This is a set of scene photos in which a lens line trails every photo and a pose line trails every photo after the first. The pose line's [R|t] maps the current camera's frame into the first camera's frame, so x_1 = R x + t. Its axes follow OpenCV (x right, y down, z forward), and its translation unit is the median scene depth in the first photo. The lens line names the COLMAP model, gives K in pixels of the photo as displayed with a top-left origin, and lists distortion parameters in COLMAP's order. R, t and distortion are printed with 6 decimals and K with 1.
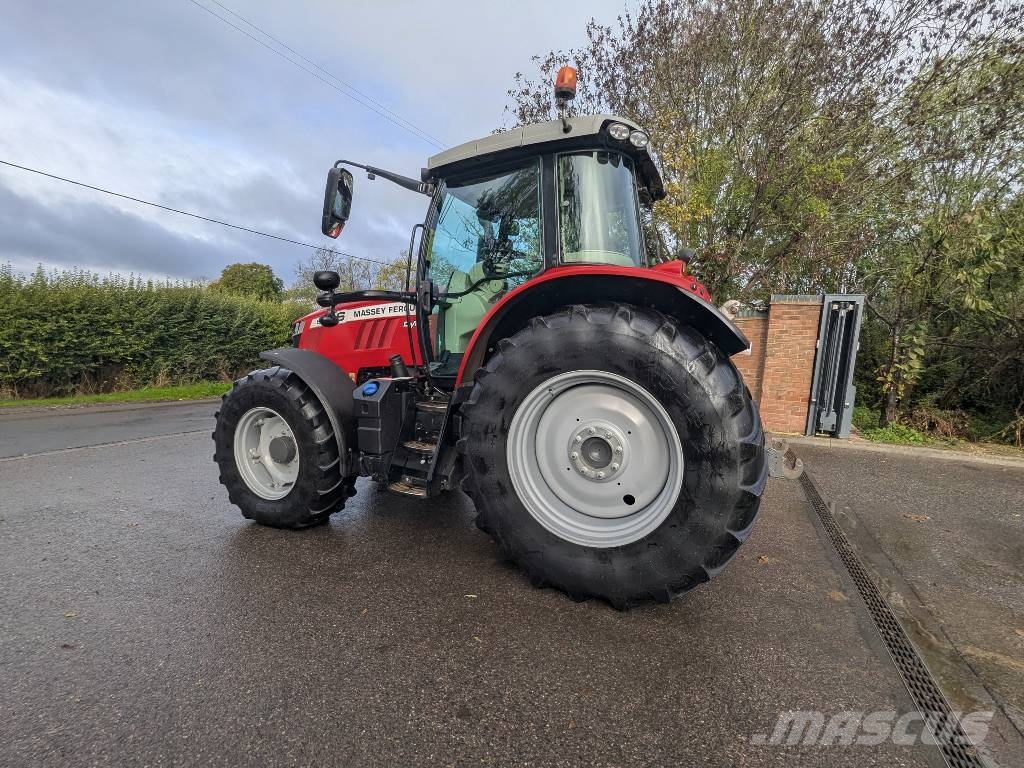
lens RADIAL K [[479.3, 0, 510.4], [0, 479.3, 383.0], [0, 0, 1]] dist [0.001637, 0.000141]
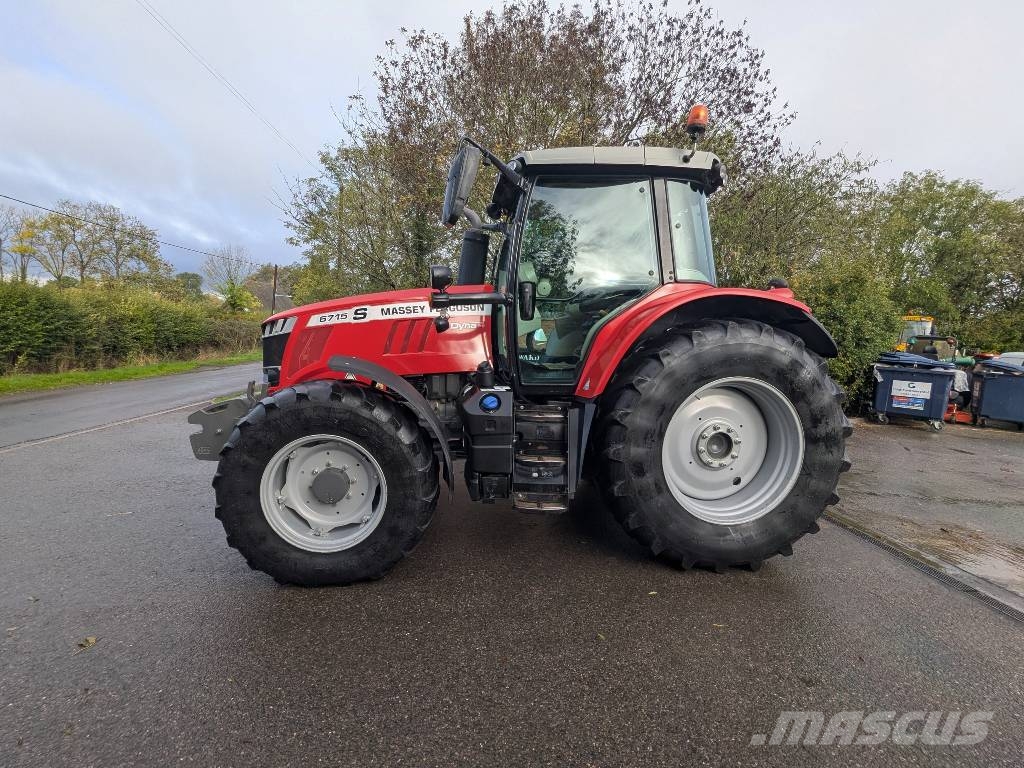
lens RADIAL K [[479.3, 0, 509.9], [0, 479.3, 382.0], [0, 0, 1]] dist [0.001637, 0.000141]
pose [[0.857175, -0.045689, 0.512994, -0.709234], [0.031446, 0.998842, 0.036417, -0.056511], [-0.514064, -0.015084, 0.857619, 0.213691]]
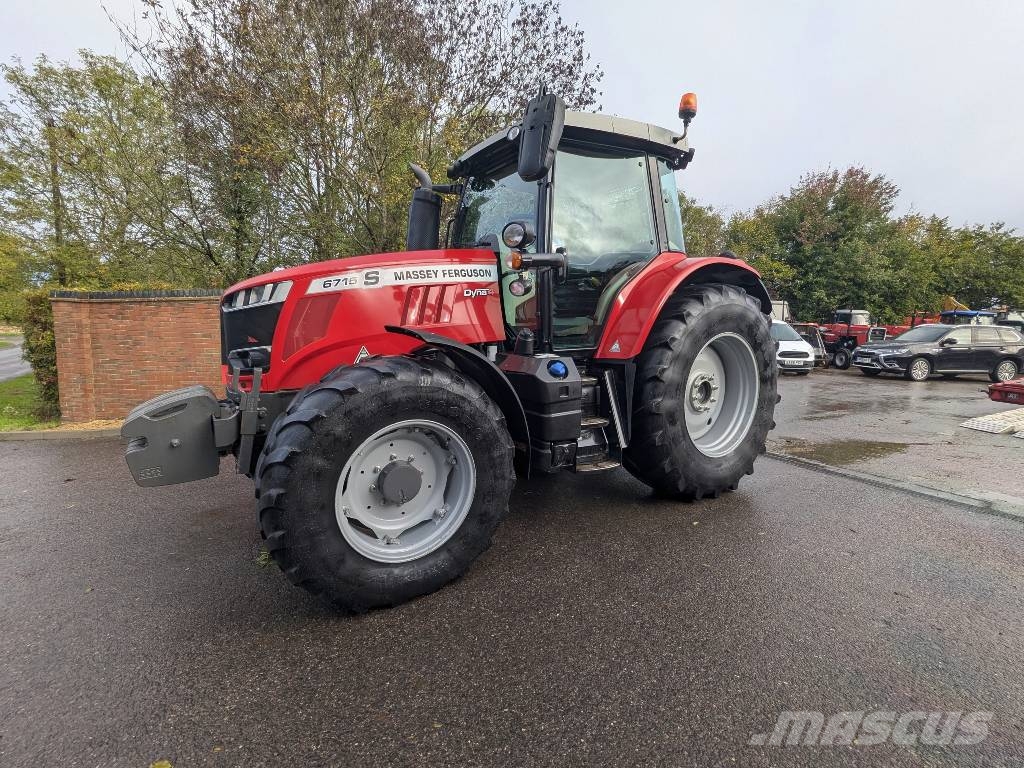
lens RADIAL K [[479.3, 0, 506.7], [0, 479.3, 384.1], [0, 0, 1]] dist [0.001637, 0.000141]
pose [[0.535785, -0.130469, 0.834214, -1.059756], [0.082007, 0.991360, 0.102376, -0.055863], [-0.840363, 0.013560, 0.541855, 0.602008]]
